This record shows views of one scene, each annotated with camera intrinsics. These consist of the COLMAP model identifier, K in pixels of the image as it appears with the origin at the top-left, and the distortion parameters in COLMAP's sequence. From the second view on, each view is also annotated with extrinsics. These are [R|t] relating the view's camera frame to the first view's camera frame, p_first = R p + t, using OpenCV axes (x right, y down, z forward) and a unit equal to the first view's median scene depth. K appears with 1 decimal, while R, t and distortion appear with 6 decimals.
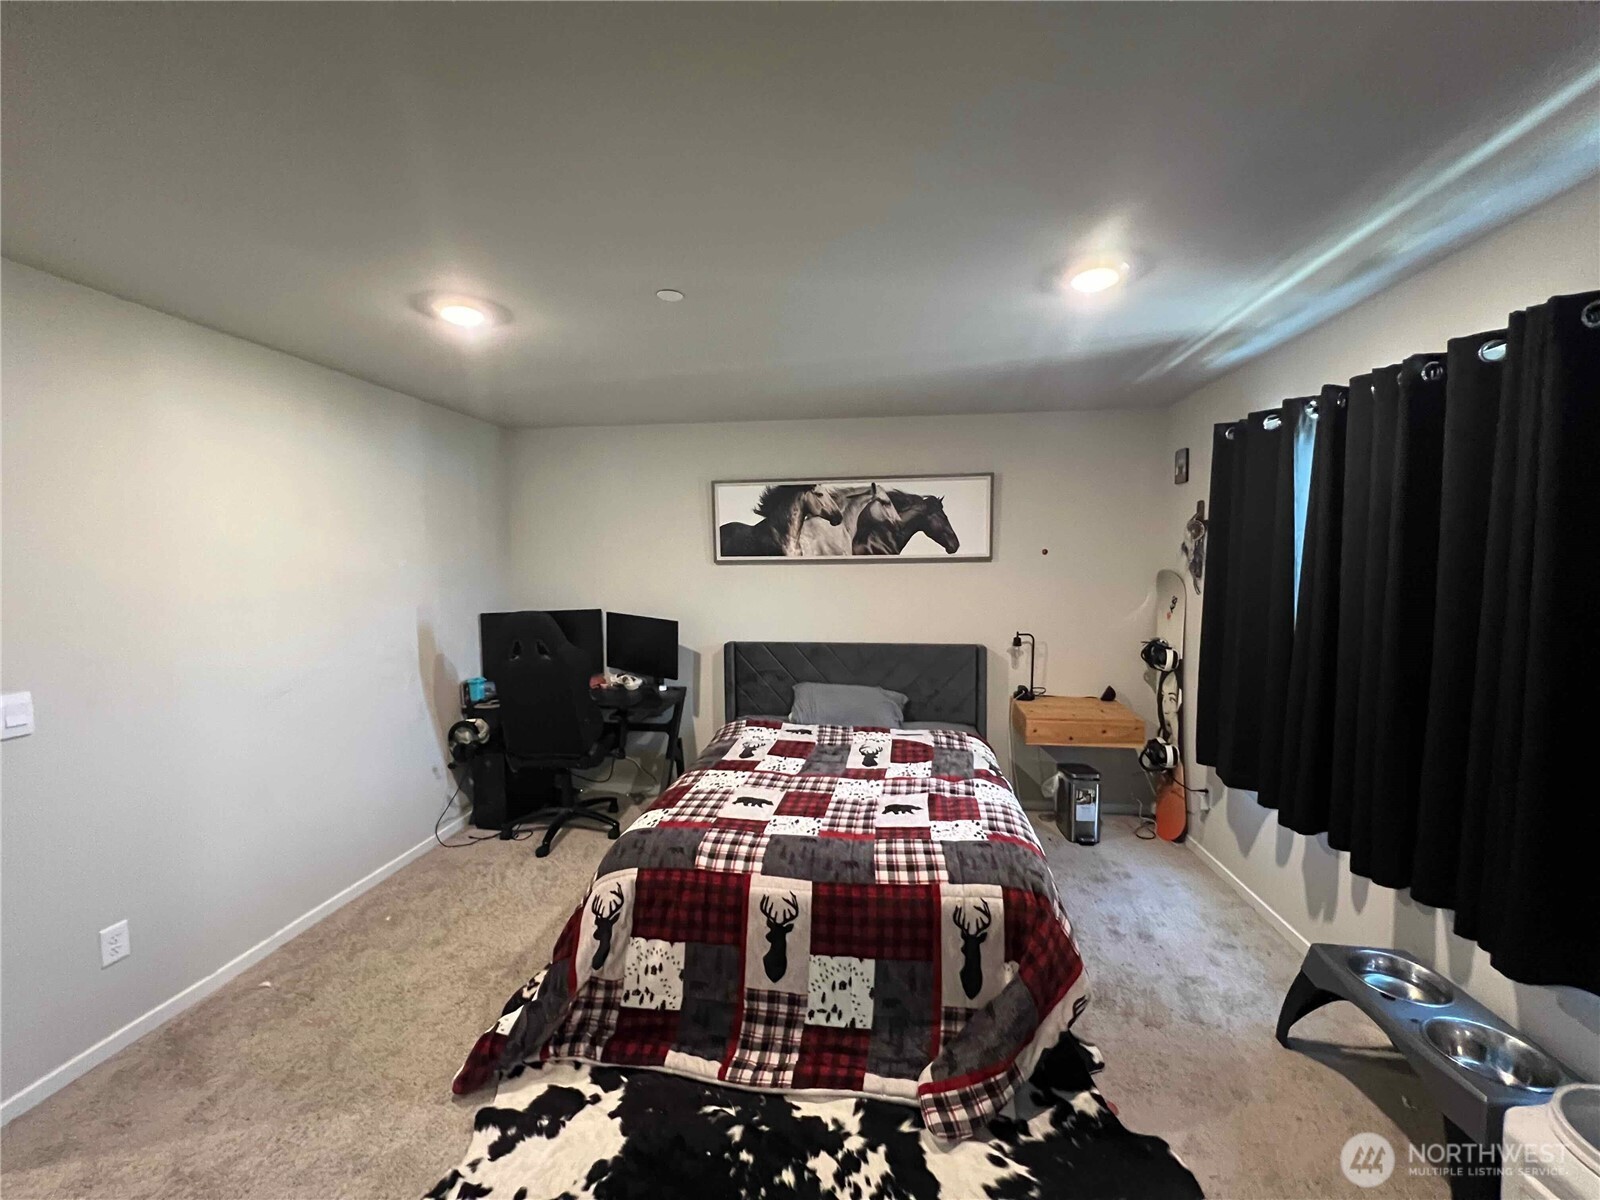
lens RADIAL K [[648.6, 0, 803.3], [0, 648.6, 601.4], [0, 0, 1]] dist [-0.000016, 0.001914]
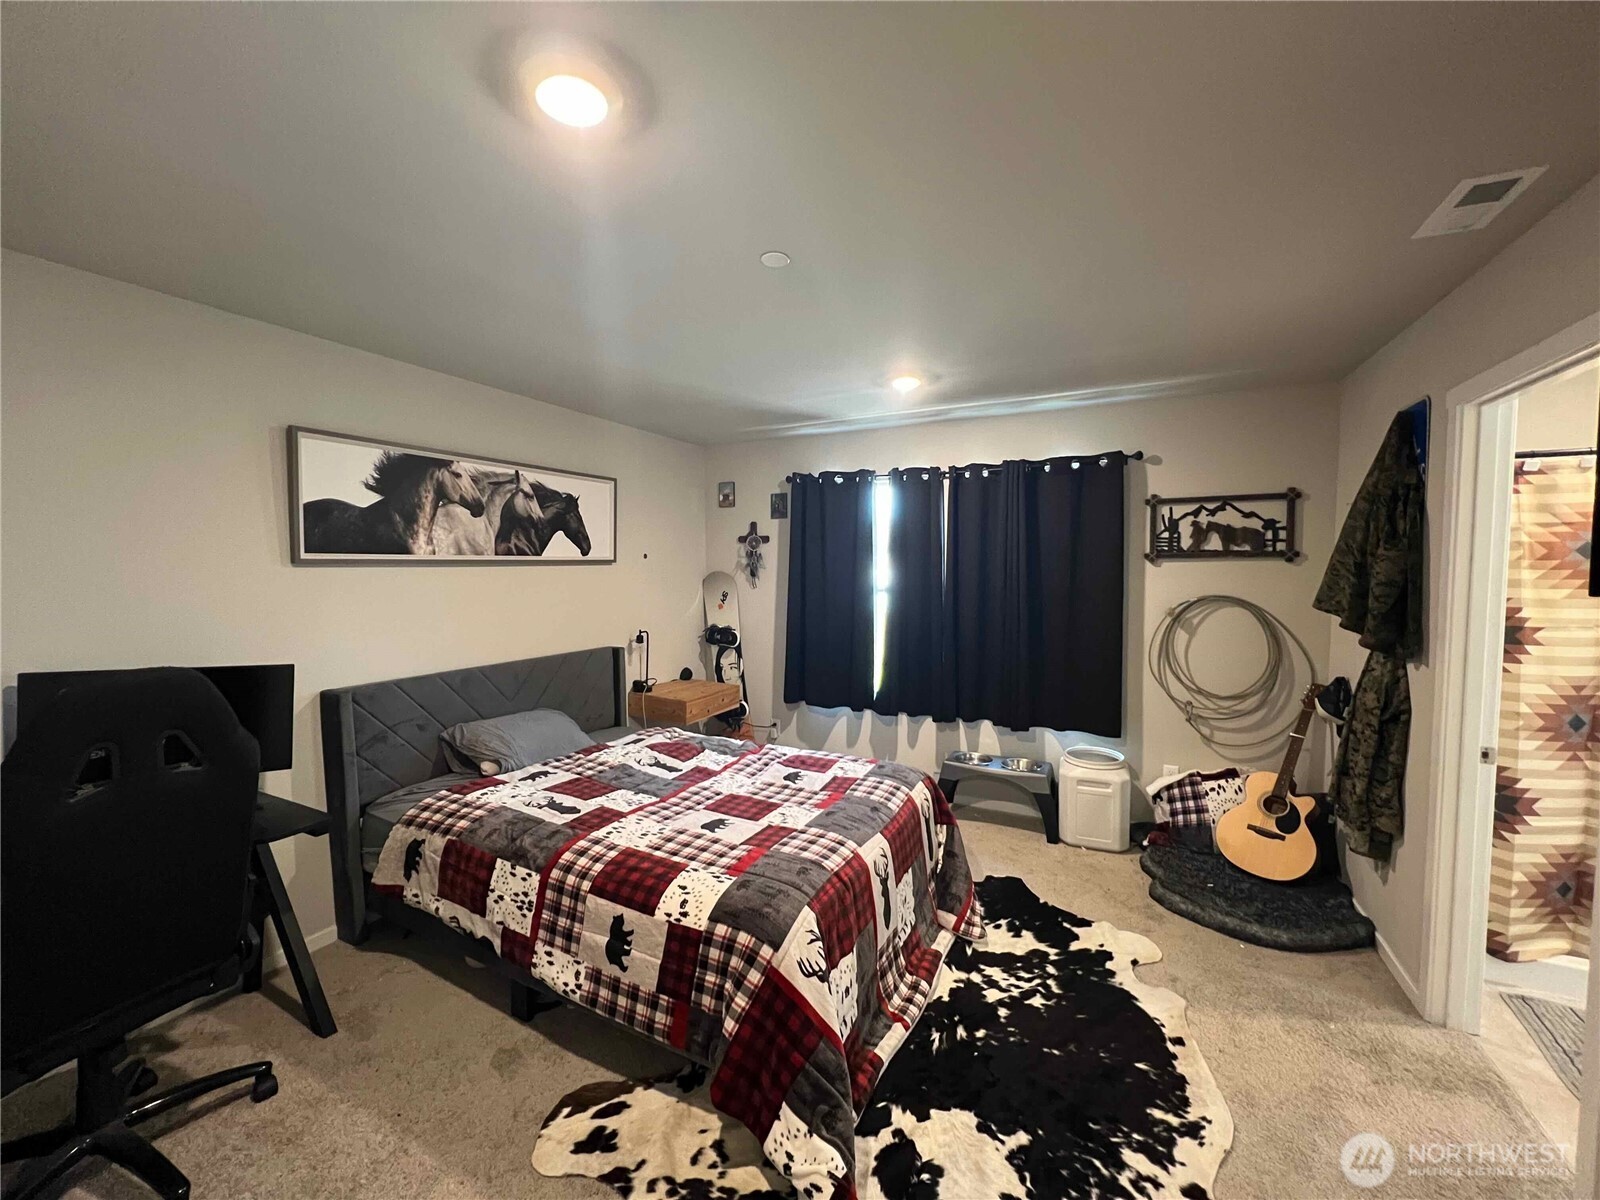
lens RADIAL K [[648.6, 0, 808.3], [0, 648.6, 601.5], [0, 0, 1]] dist [-0.000016, 0.001914]
pose [[0.314268, -0.045535, 0.948242, -0.695551], [0.062087, 0.997696, 0.027333, -0.014188], [-0.947302, 0.050284, 0.316371, 0.456455]]
